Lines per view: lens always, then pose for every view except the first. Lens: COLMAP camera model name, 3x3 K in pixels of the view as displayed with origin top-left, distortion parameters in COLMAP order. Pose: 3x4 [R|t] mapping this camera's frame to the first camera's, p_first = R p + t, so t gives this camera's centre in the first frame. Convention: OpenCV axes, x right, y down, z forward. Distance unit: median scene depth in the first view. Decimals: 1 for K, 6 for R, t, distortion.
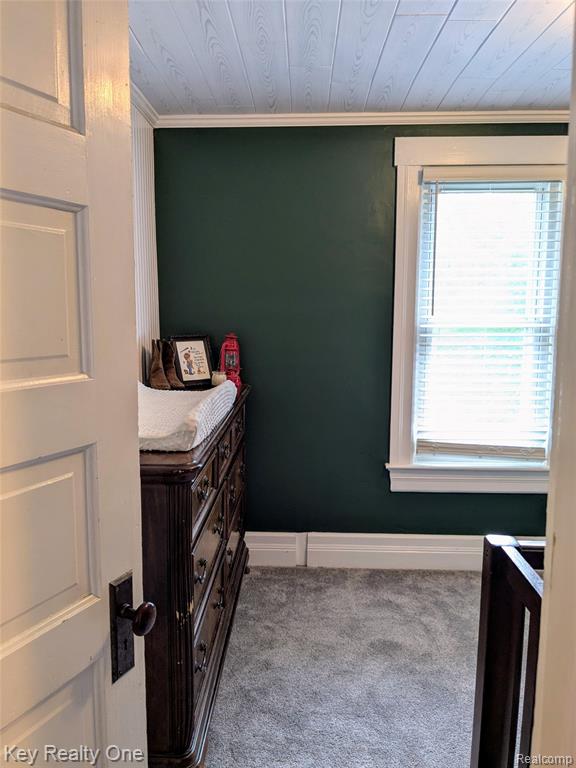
lens RADIAL K [[606.0, 0, 281.1], [0, 606.0, 383.8], [0, 0, 1]] dist [0.036602, -0.075131]
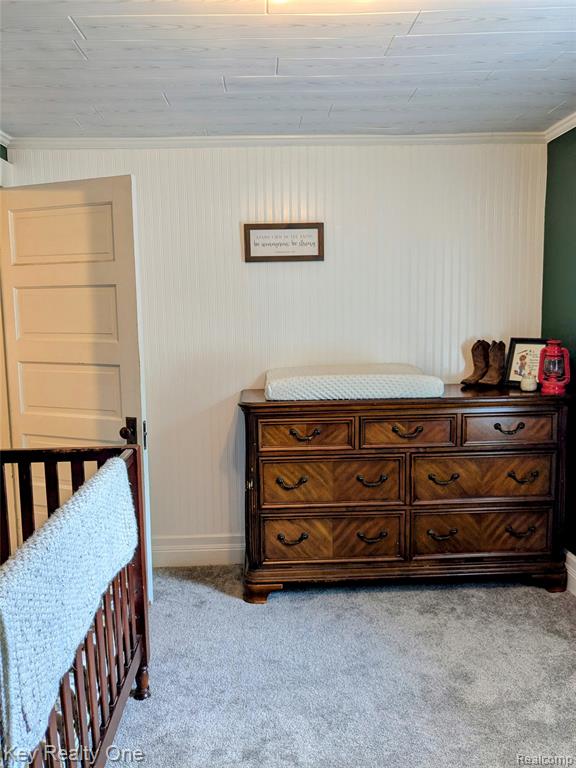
lens RADIAL K [[606.0, 0, 283.3], [0, 606.0, 383.9], [0, 0, 1]] dist [0.036602, -0.075131]
pose [[0.091837, 0.130033, -0.987247, 0.766975], [-0.113876, 0.986304, 0.119315, -0.071607], [0.989241, 0.101467, 0.105387, 0.431857]]
